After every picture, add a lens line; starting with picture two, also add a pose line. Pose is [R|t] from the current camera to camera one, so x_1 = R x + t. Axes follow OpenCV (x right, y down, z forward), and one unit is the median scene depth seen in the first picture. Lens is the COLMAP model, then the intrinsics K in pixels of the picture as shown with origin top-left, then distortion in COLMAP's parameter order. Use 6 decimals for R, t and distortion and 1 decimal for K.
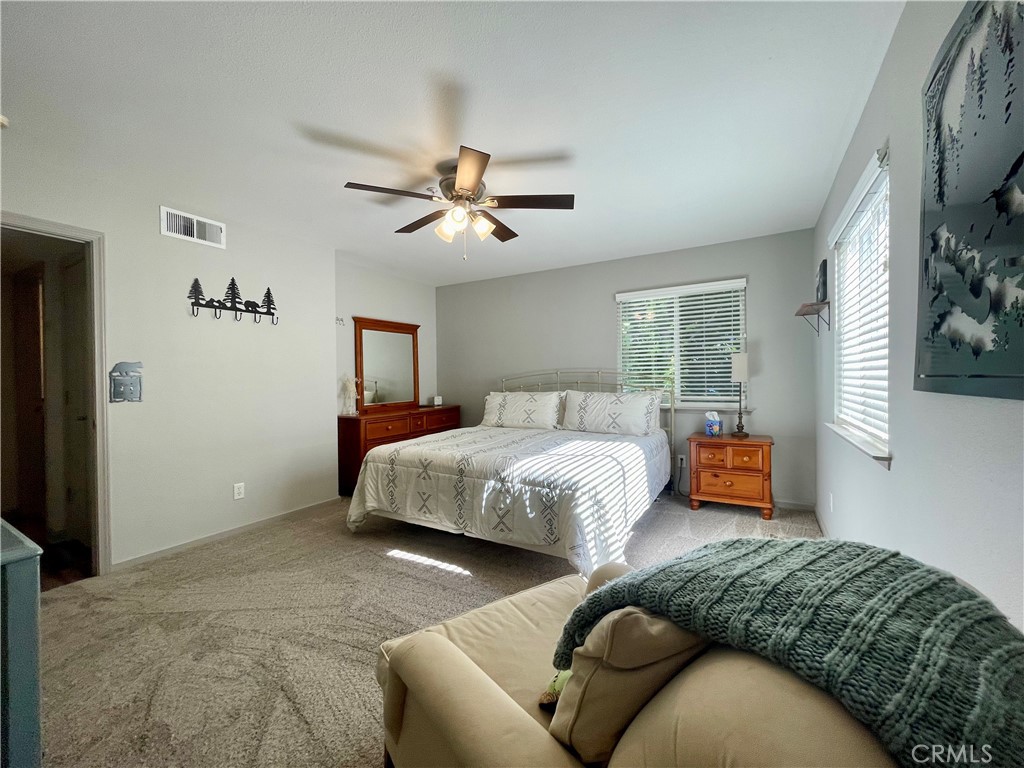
lens RADIAL K [[414.6, 0, 512.2], [0, 414.6, 383.1], [0, 0, 1]] dist [-0.000374, 0.000719]
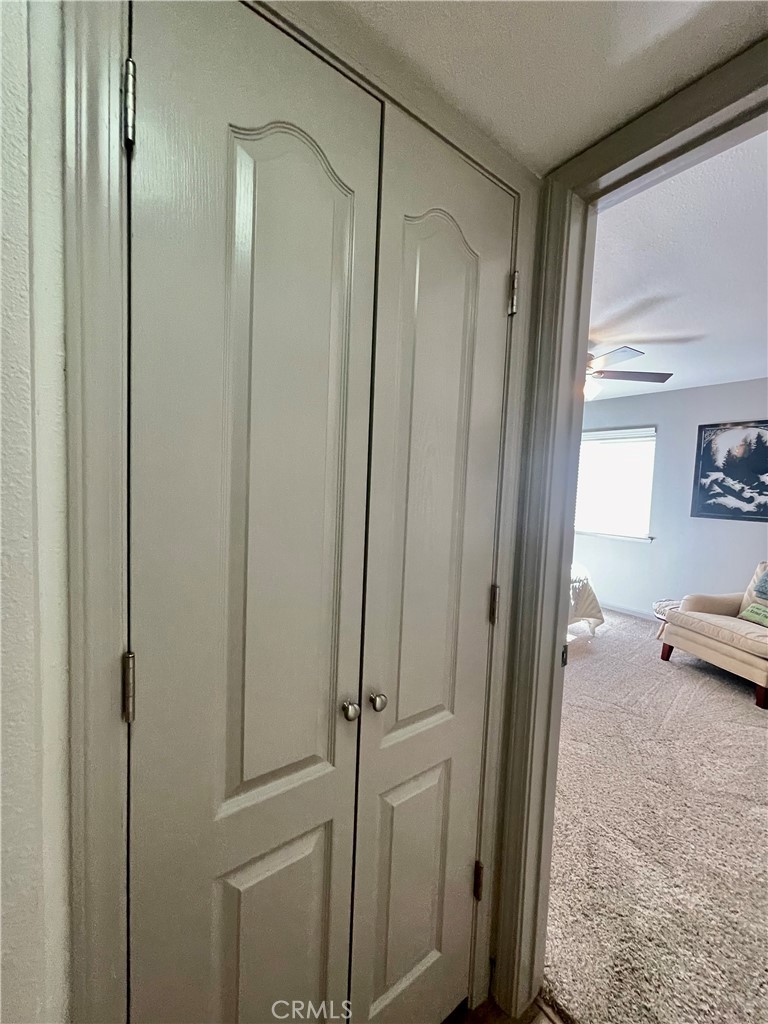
lens RADIAL K [[414.6, 0, 388.3], [0, 414.6, 512.6], [0, 0, 1]] dist [-0.000374, 0.000719]
pose [[0.368245, -0.043116, 0.928729, -1.476747], [-0.023661, 0.998166, 0.055722, -0.070870], [-0.929428, -0.042494, 0.366549, 1.014406]]
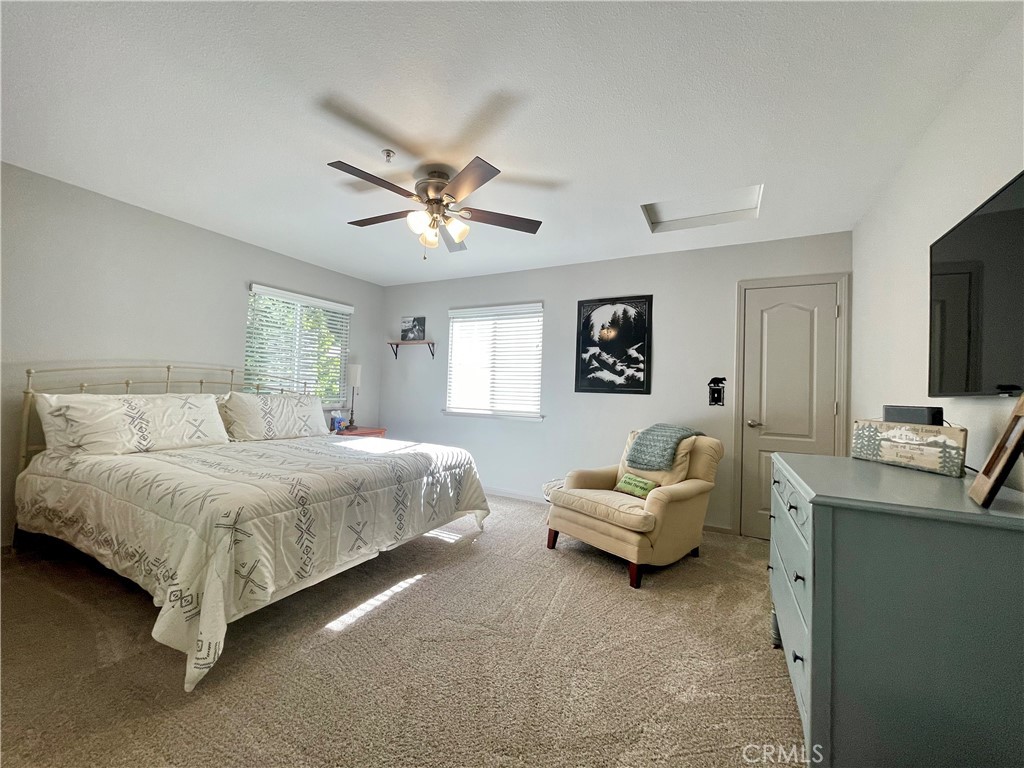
lens RADIAL K [[414.6, 0, 512.8], [0, 414.6, 381.4], [0, 0, 1]] dist [-0.000374, 0.000719]
pose [[-0.055696, 0.032316, 0.997925, -1.110660], [-0.015464, 0.999328, -0.033225, 0.024561], [-0.998328, -0.017282, -0.055159, 0.834856]]
